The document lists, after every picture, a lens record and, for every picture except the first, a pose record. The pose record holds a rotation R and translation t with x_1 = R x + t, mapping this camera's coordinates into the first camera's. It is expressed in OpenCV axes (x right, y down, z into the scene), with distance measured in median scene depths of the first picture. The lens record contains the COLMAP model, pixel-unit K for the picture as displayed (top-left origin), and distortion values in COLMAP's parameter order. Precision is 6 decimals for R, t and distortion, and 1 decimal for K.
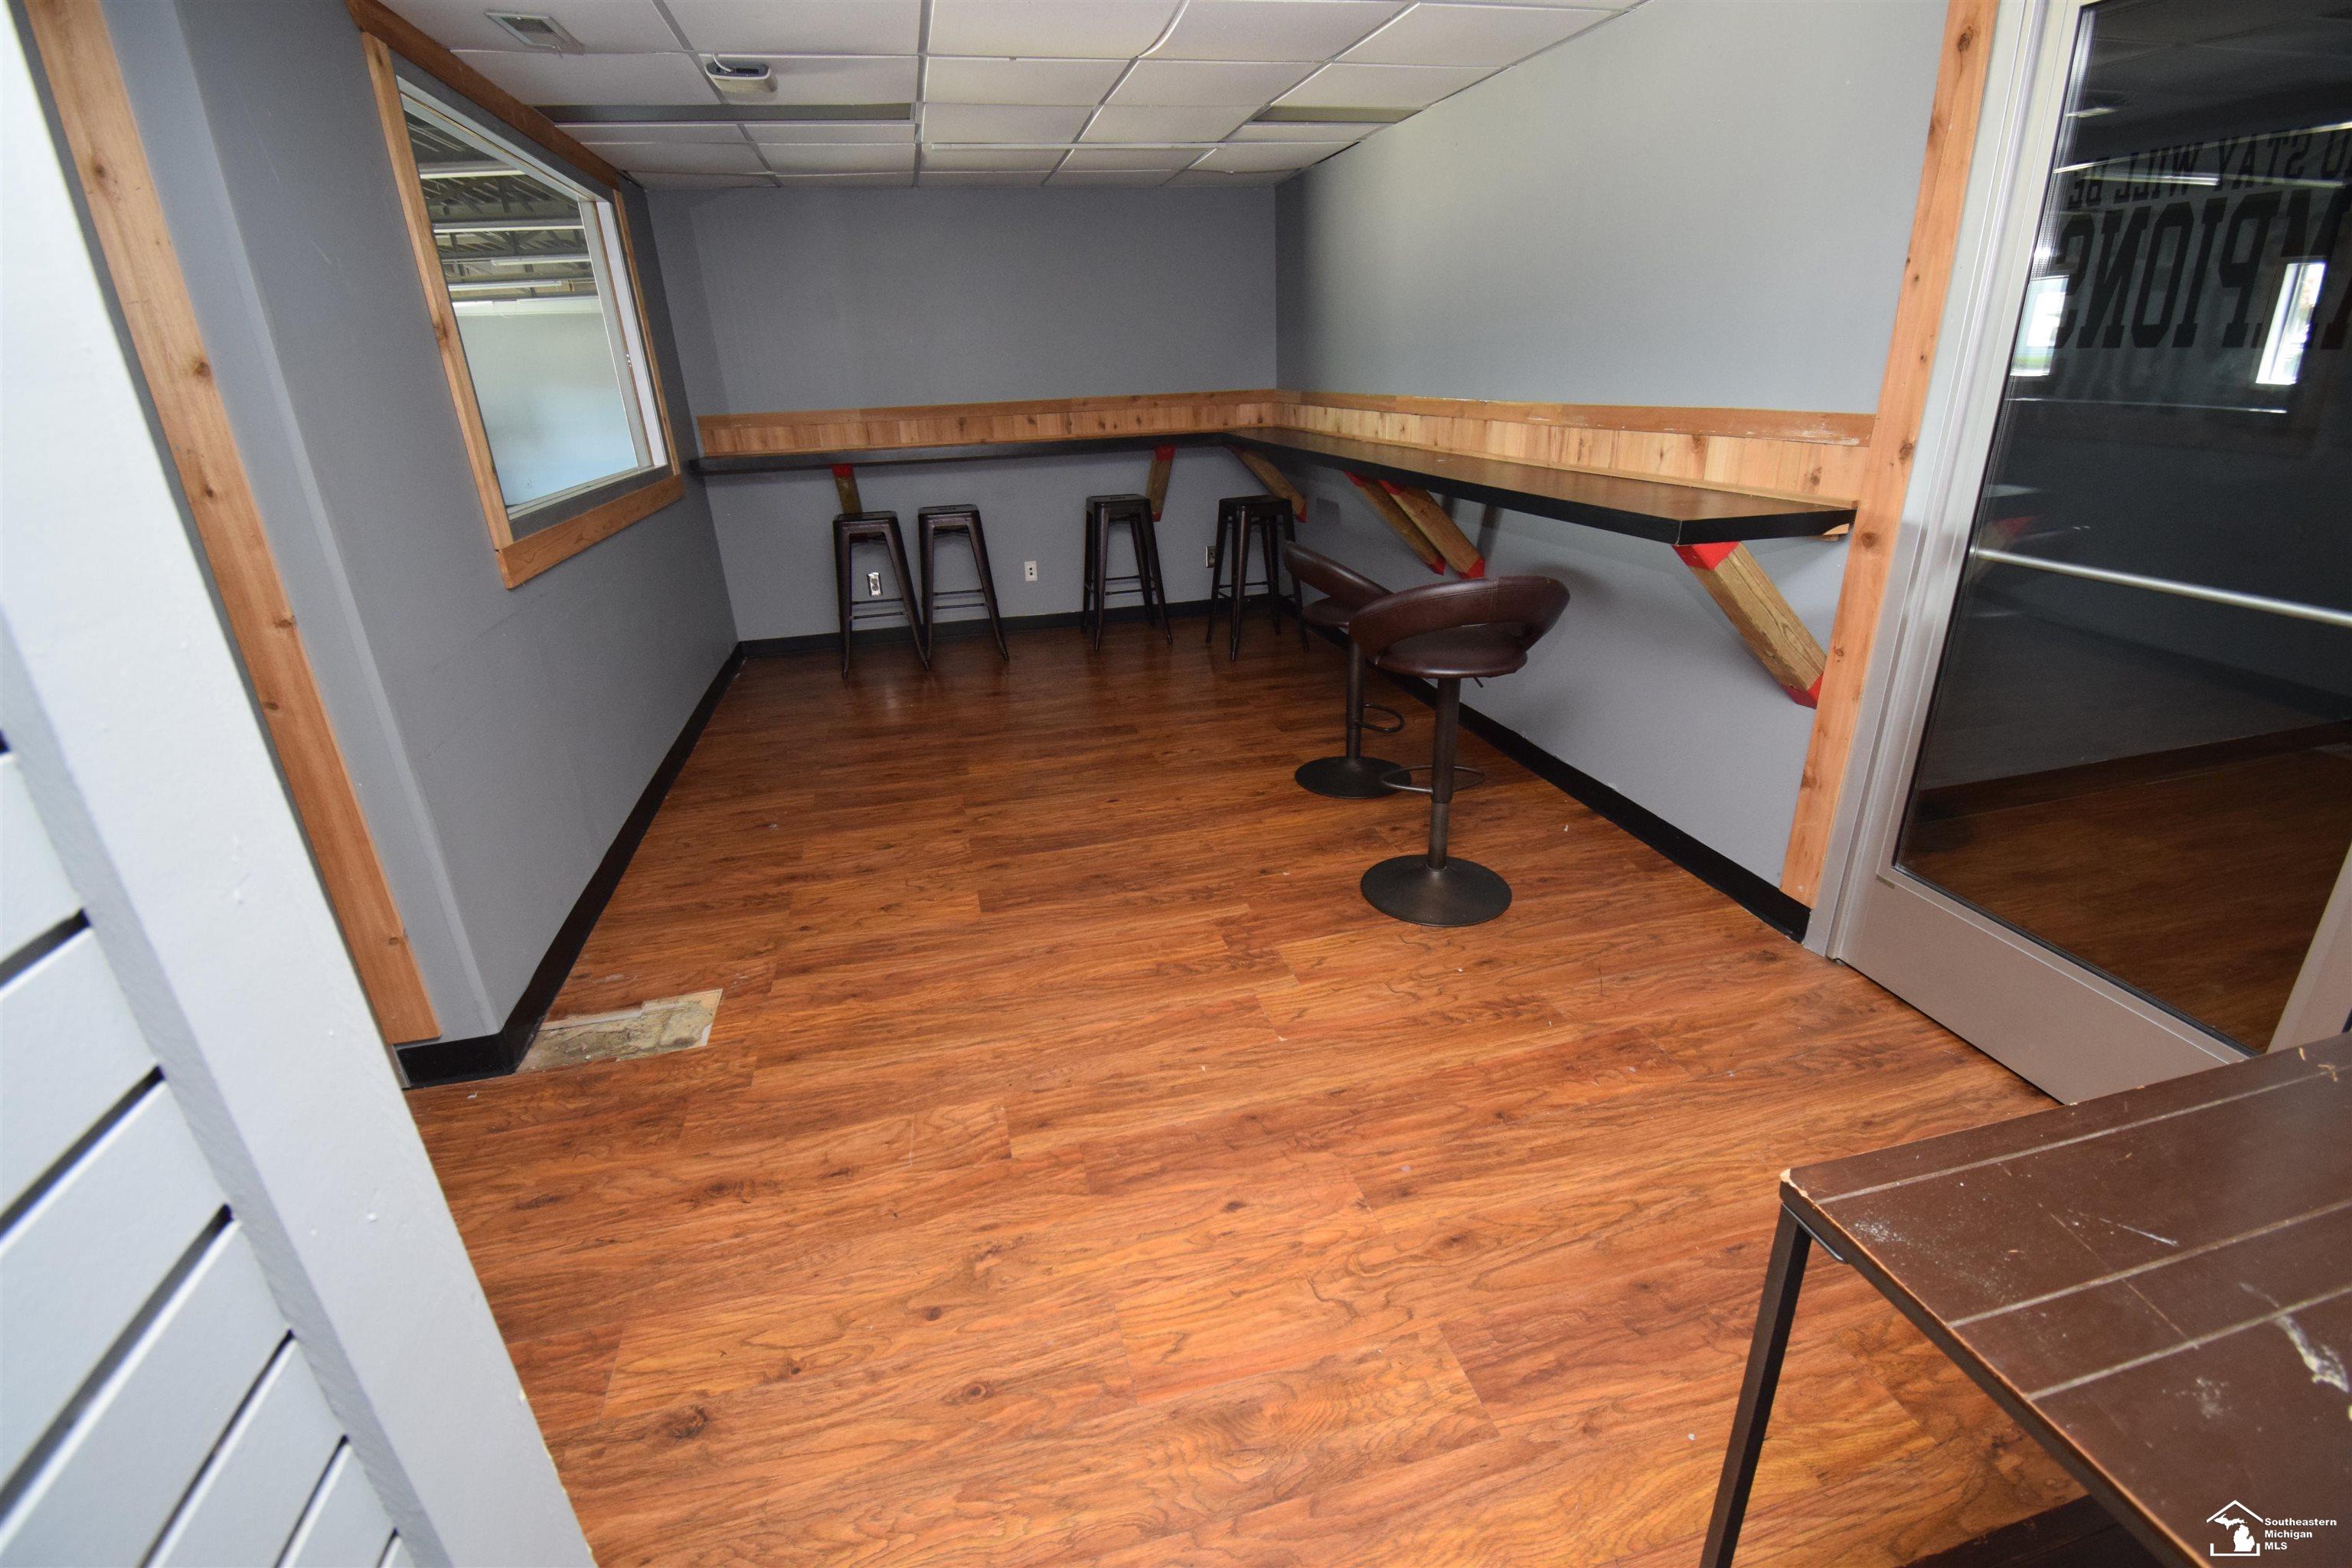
lens RADIAL K [[1043.9, 0, 1181.4], [0, 1043.9, 791.0], [0, 0, 1]] dist [-0.002383, -0.002215]
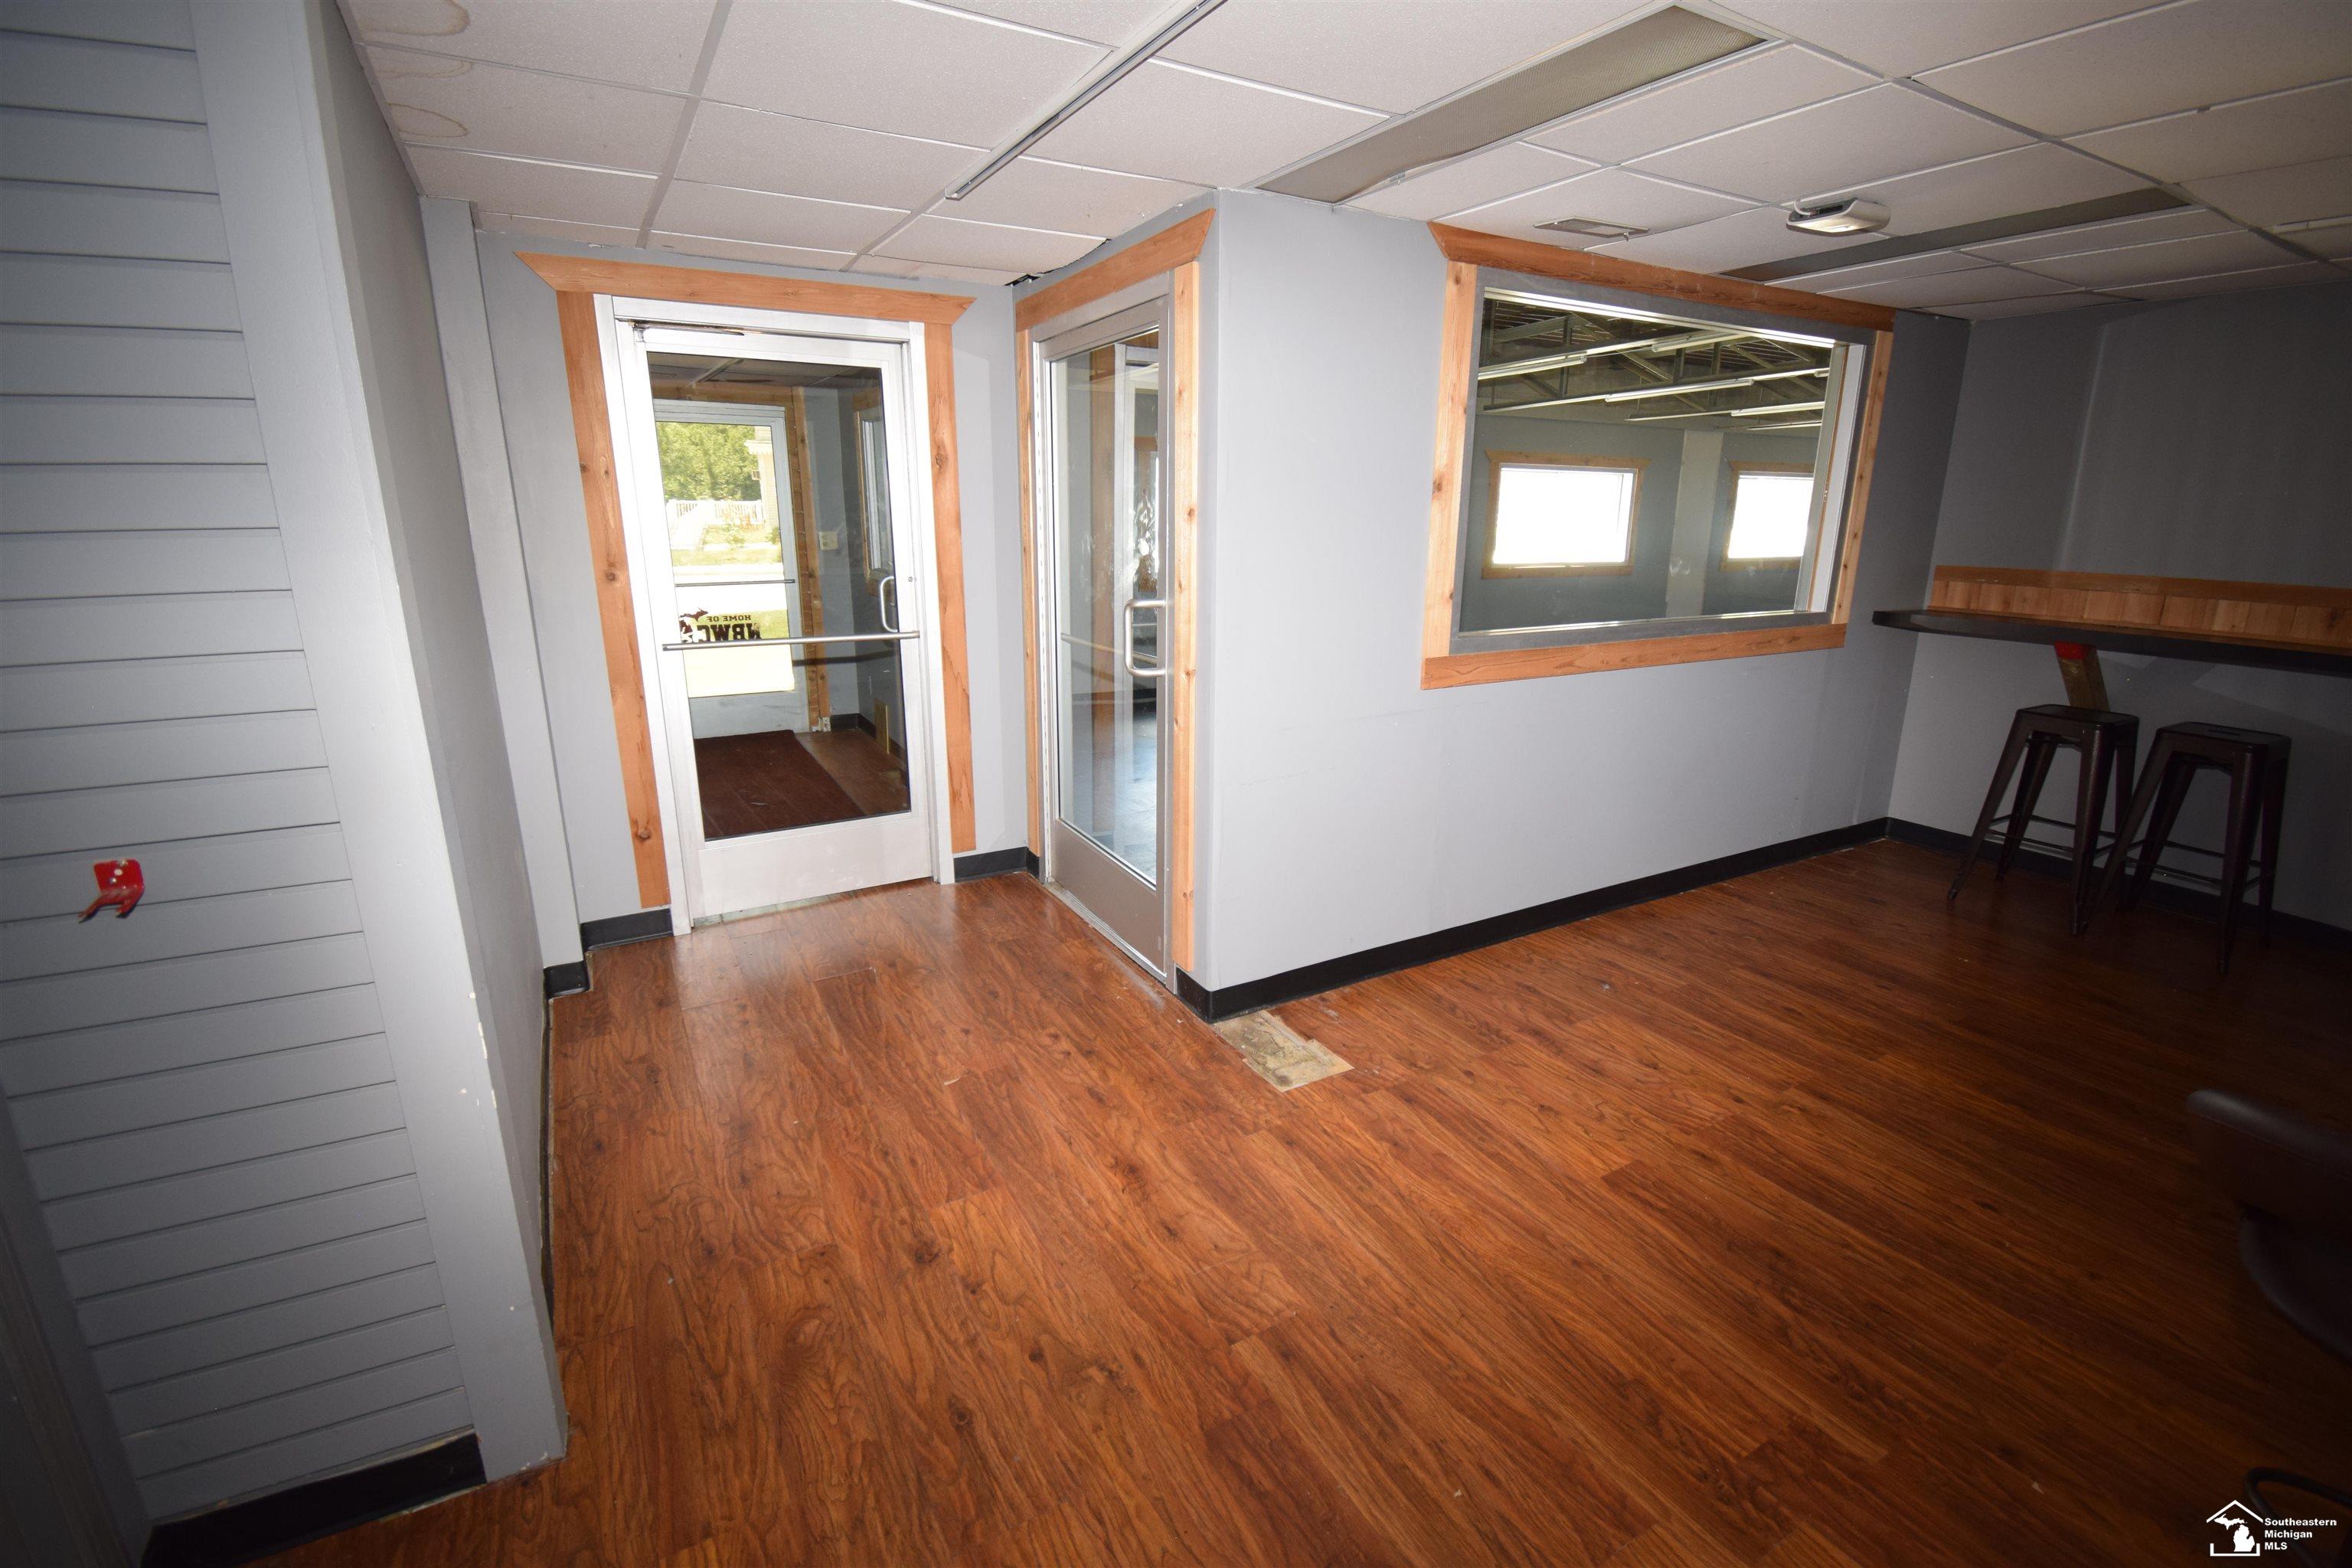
lens RADIAL K [[1043.9, 0, 1175.1], [0, 1043.9, 763.9], [0, 0, 1]] dist [-0.002383, -0.002215]
pose [[0.258028, 0.273564, -0.926598, 0.457554], [-0.380577, 0.910310, 0.162777, -0.216980], [0.888022, 0.310641, 0.338998, 0.386432]]
